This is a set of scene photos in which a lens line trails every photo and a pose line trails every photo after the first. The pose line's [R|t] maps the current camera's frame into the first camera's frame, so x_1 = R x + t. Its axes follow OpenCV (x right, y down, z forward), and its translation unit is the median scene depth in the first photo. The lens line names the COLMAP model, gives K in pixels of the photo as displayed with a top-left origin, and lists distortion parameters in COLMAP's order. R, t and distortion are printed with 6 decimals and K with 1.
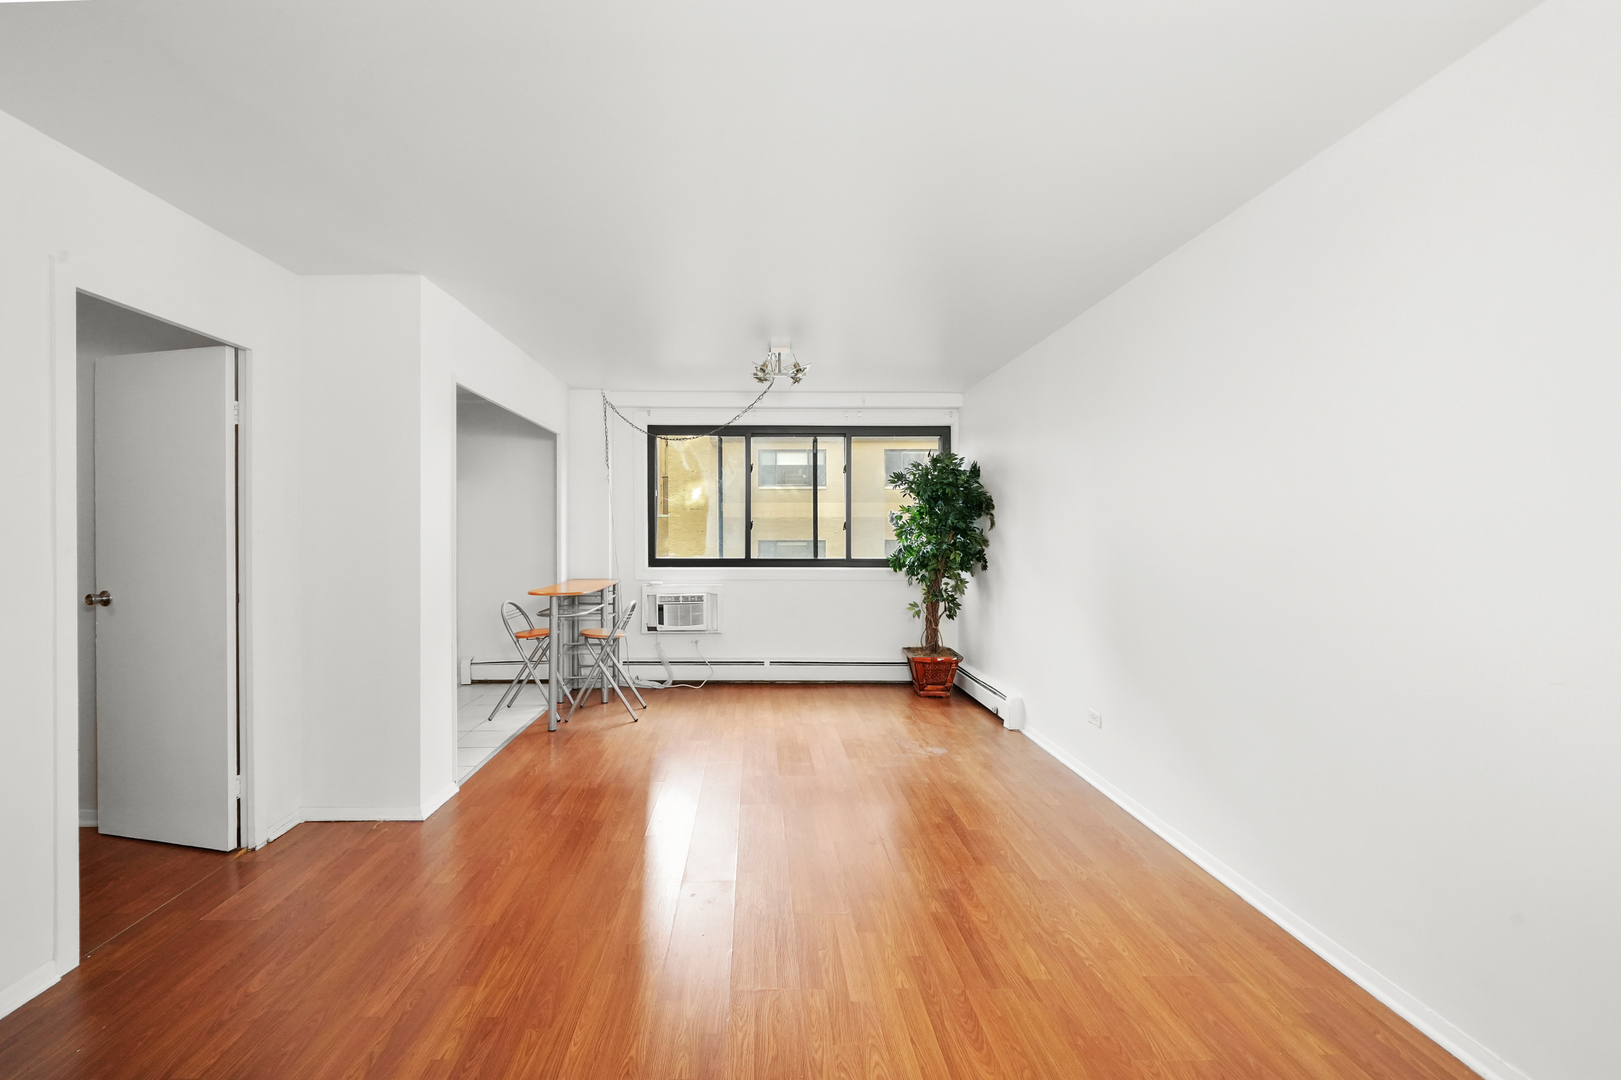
lens RADIAL K [[649.1, 0, 759.8], [0, 649.1, 533.2], [0, 0, 1]] dist [-0.012897, 0.003723]
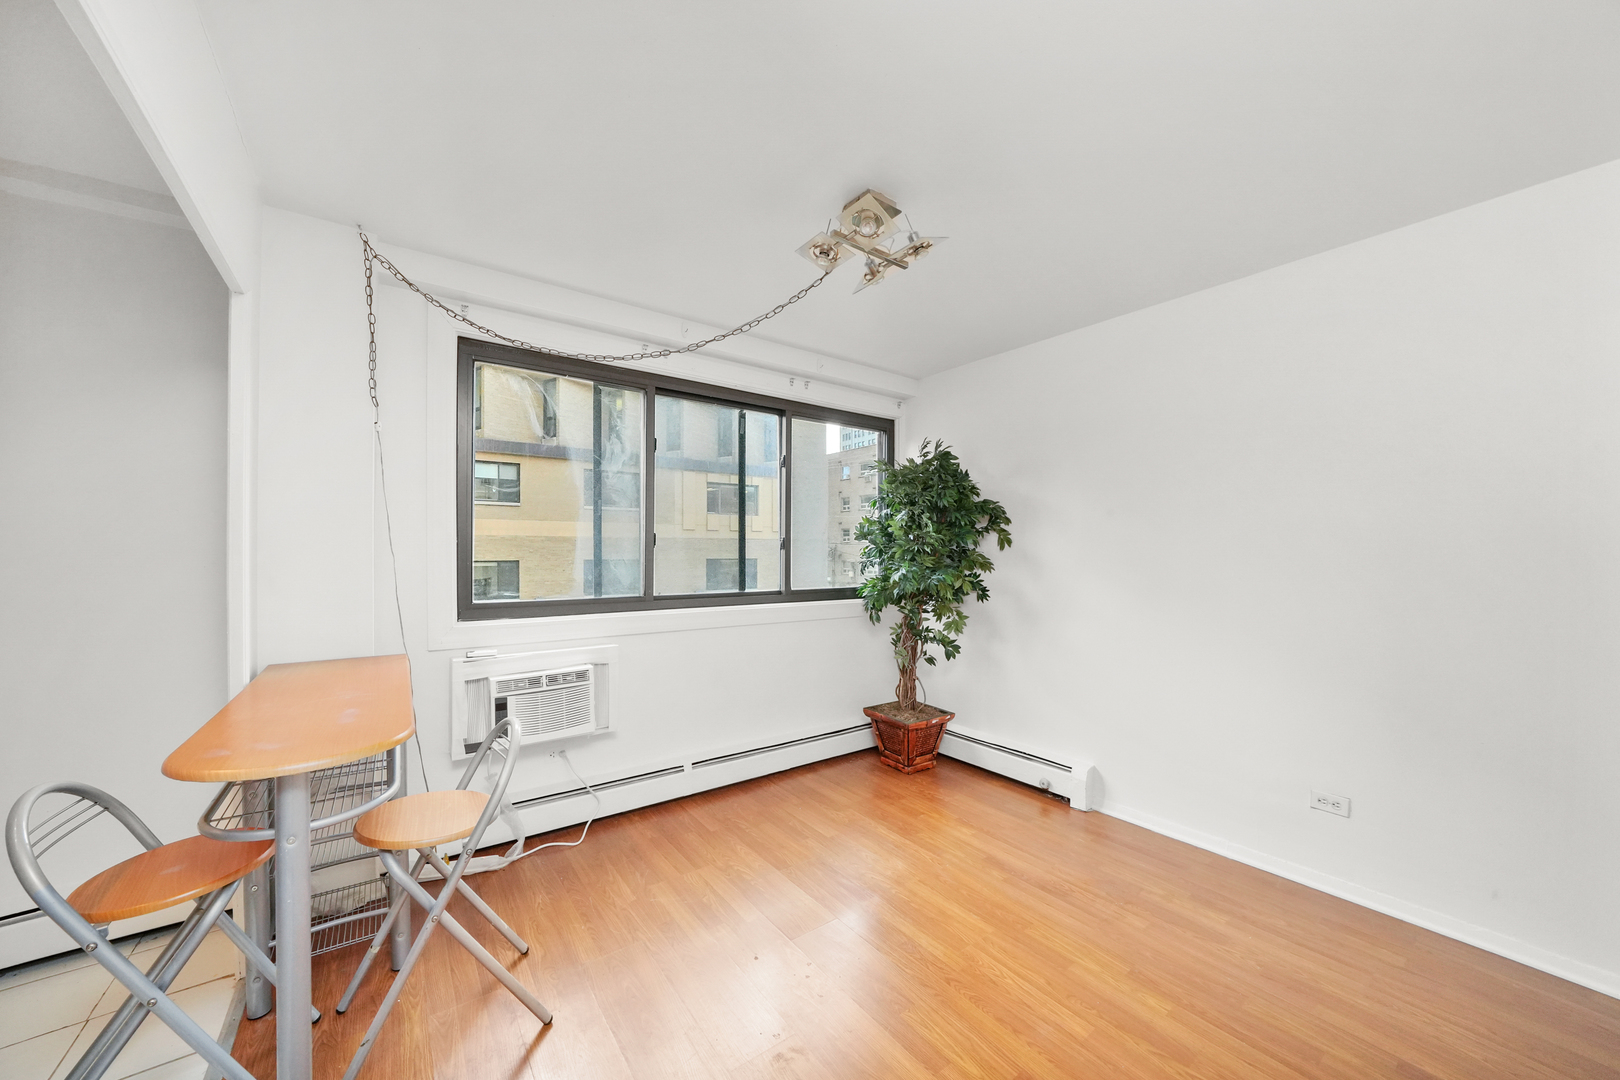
lens RADIAL K [[571.7, 0, 801.8], [0, 571.7, 553.0], [0, 0, 1]] dist [-0.021215, 0.000115]
pose [[0.813299, 0.001609, 0.581843, -0.225510], [-0.001950, 0.999998, -0.000040, -0.000712], [-0.581842, -0.001102, 0.813301, 0.530698]]
